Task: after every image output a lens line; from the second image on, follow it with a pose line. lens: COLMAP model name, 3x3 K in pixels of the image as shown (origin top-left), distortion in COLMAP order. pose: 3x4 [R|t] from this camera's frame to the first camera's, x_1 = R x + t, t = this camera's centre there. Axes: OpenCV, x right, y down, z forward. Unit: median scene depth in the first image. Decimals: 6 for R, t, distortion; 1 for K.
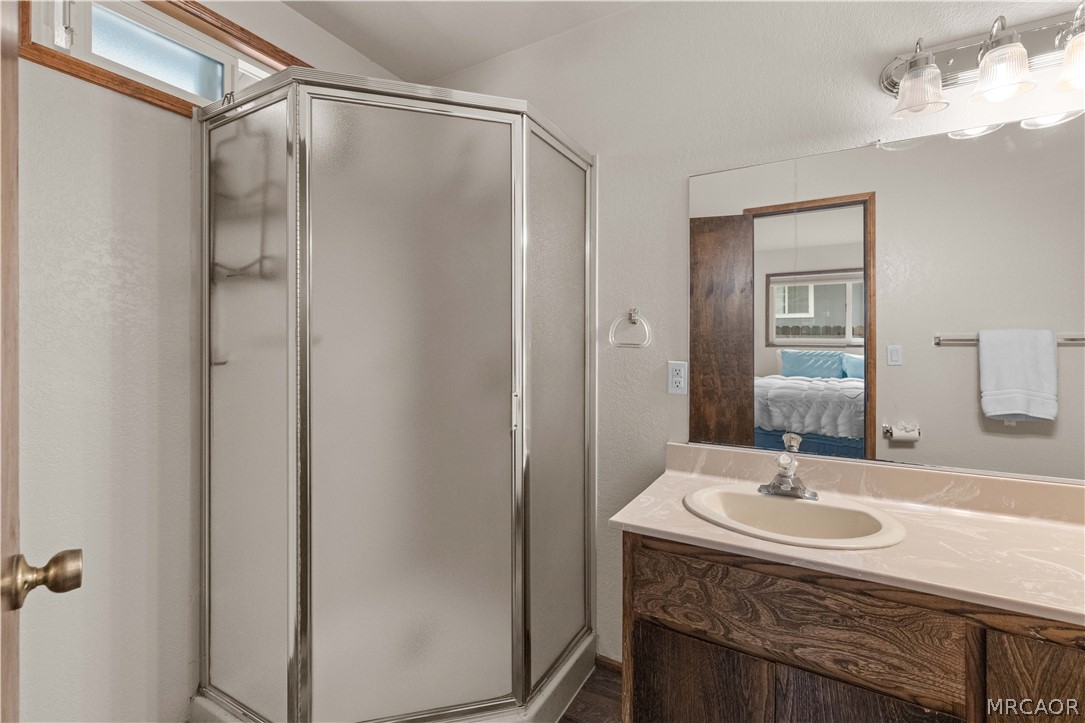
lens RADIAL K [[468.3, 0, 544.2], [0, 468.3, 351.5], [0, 0, 1]] dist [0.001444, 0.000184]
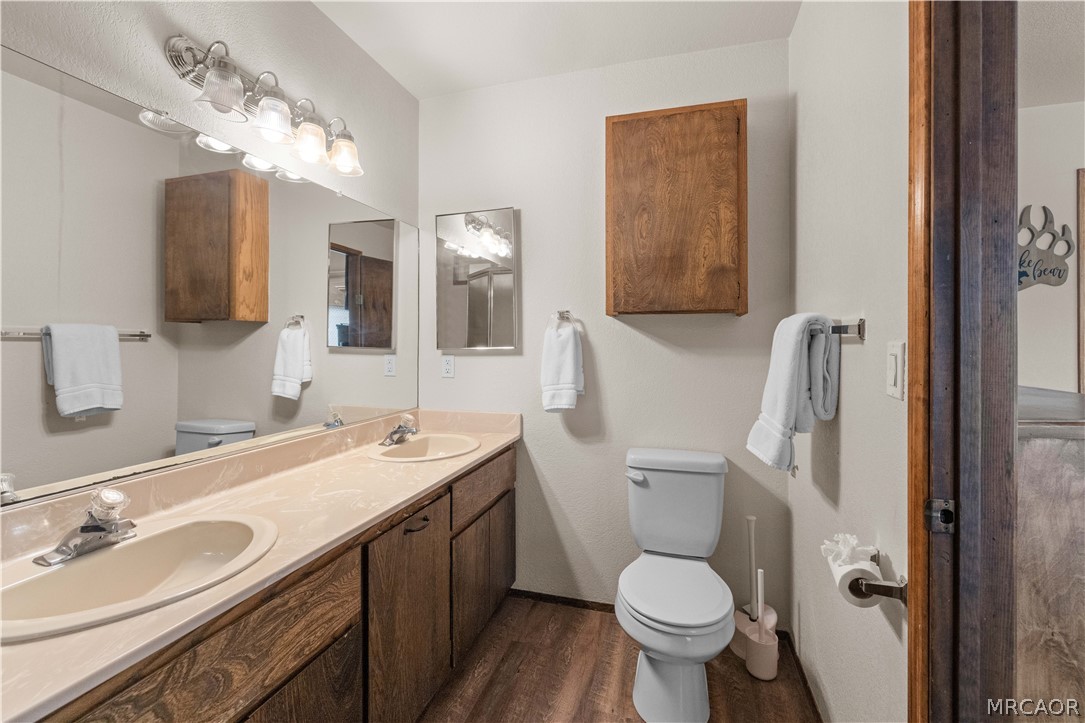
lens RADIAL K [[468.3, 0, 538.9], [0, 468.3, 341.3], [0, 0, 1]] dist [0.001444, 0.000184]
pose [[-0.206797, -0.000625, 0.978384, -0.414188], [0.010471, 0.999941, 0.002852, -0.007252], [-0.978328, 0.010835, -0.206778, 0.623857]]
